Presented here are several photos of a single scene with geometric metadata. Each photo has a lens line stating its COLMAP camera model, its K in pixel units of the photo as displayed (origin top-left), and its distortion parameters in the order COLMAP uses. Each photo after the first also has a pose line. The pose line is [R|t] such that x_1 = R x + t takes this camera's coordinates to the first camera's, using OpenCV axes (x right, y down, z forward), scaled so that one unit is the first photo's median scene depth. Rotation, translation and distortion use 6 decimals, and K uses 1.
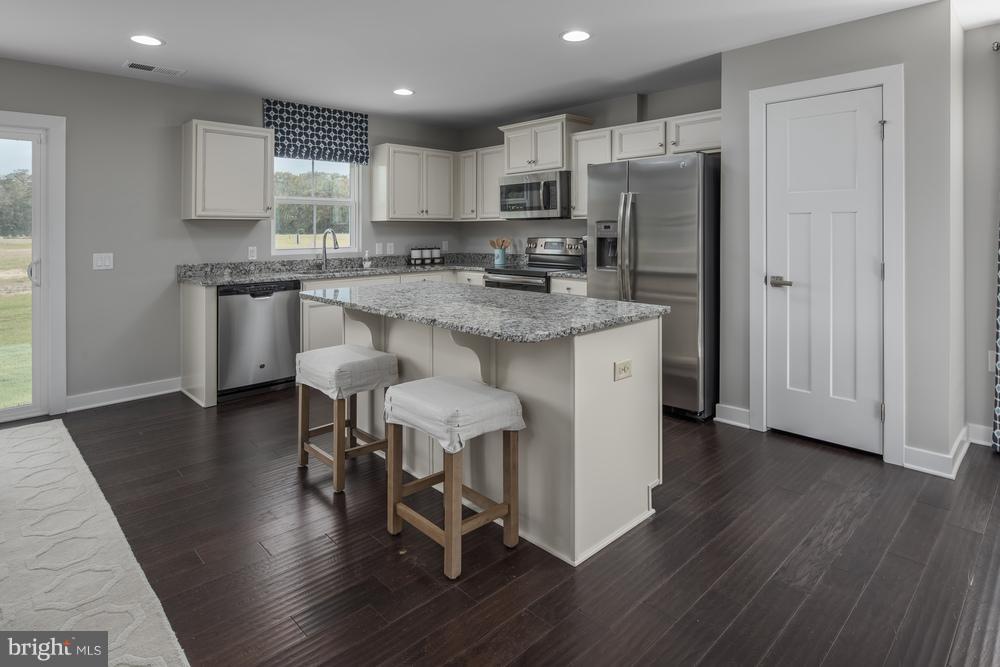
lens RADIAL K [[542.3, 0, 509.7], [0, 542.3, 306.1], [0, 0, 1]] dist [-0.005821, -0.002067]
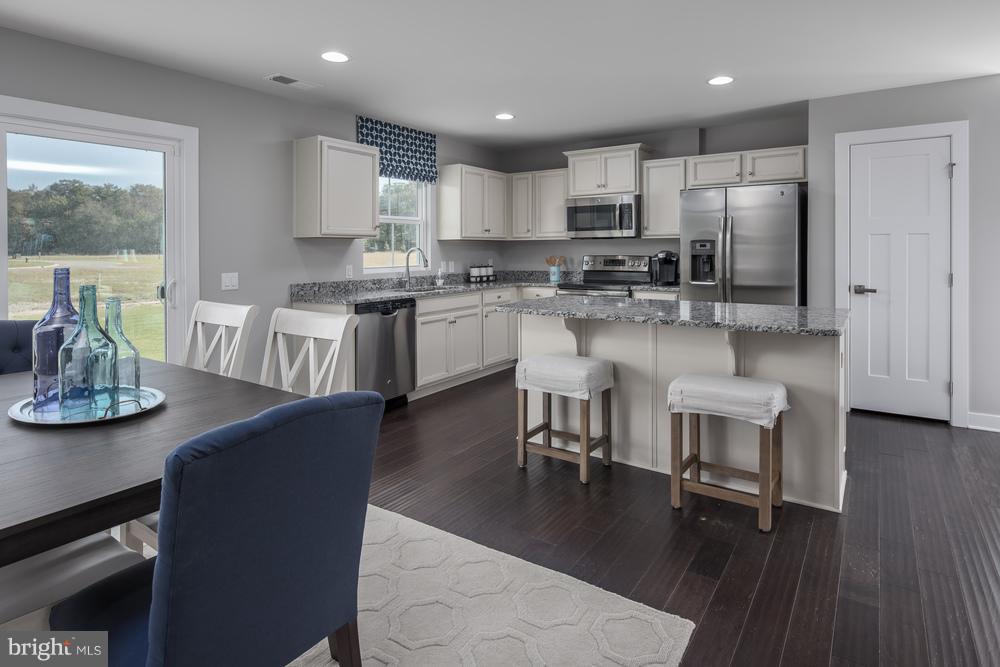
lens RADIAL K [[542.3, 0, 510.5], [0, 542.3, 333.7], [0, 0, 1]] dist [-0.005821, -0.002067]
pose [[0.977725, -0.033476, 0.207205, -0.421370], [0.030421, 0.999377, 0.017915, 0.006940], [-0.207675, -0.011213, 0.978134, -0.034561]]
